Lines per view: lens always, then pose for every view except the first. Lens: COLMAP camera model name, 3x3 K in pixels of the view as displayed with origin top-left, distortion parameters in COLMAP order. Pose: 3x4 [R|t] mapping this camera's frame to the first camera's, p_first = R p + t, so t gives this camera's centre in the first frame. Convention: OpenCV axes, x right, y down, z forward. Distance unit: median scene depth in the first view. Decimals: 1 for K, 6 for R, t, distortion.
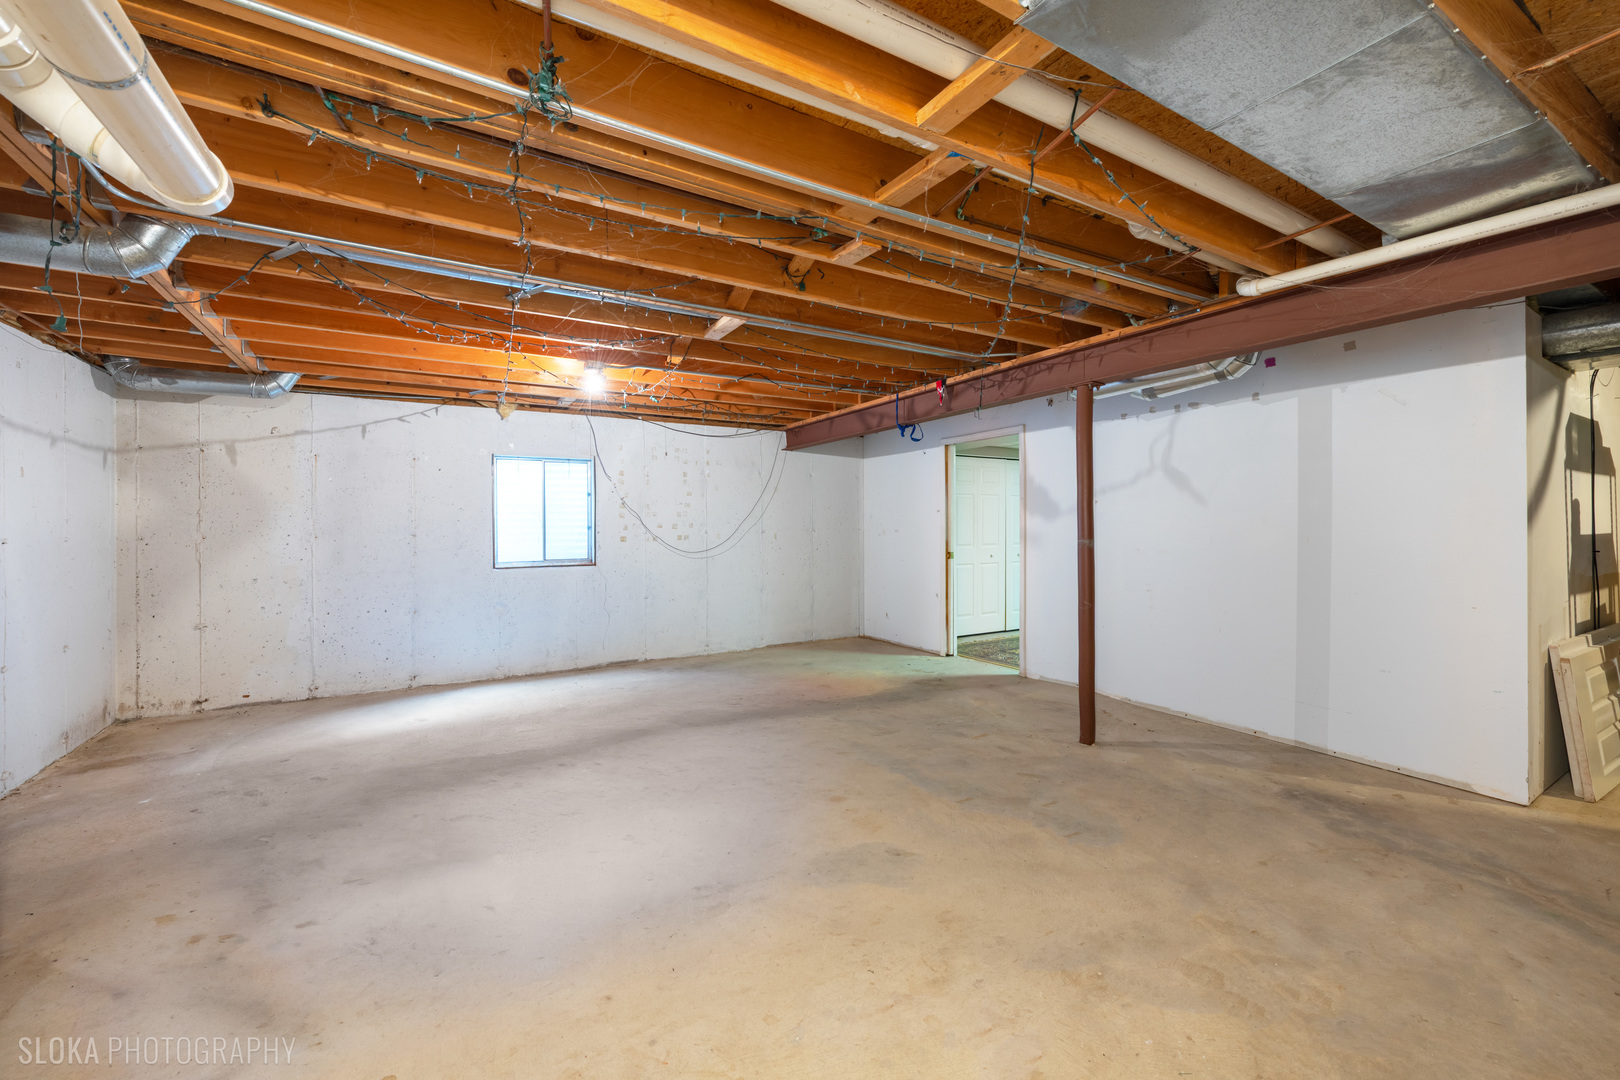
lens RADIAL K [[647.7, 0, 813.2], [0, 647.7, 523.9], [0, 0, 1]] dist [0.001166, 0.000026]
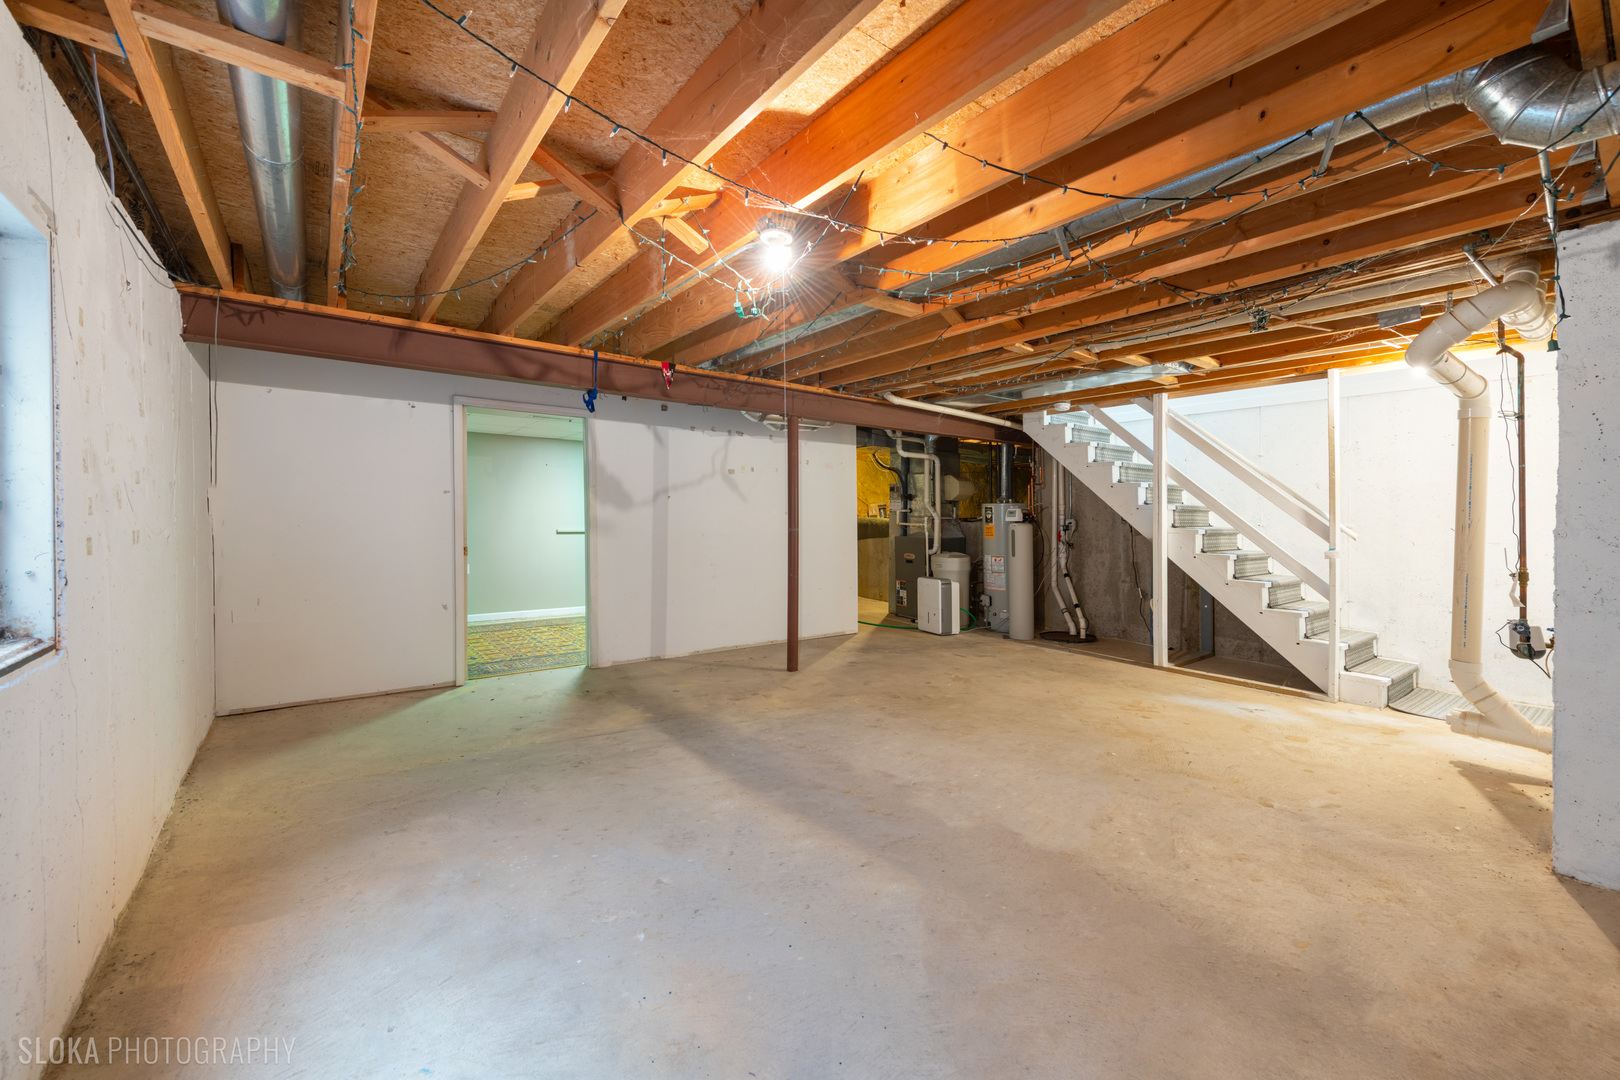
lens RADIAL K [[647.7, 0, 813.2], [0, 647.7, 523.9], [0, 0, 1]] dist [0.001166, 0.000026]
pose [[-0.122683, -0.003554, 0.992440, -0.807656], [-0.008605, 0.999960, 0.002517, 0.014533], [-0.992409, -0.008231, -0.122709, 0.927079]]
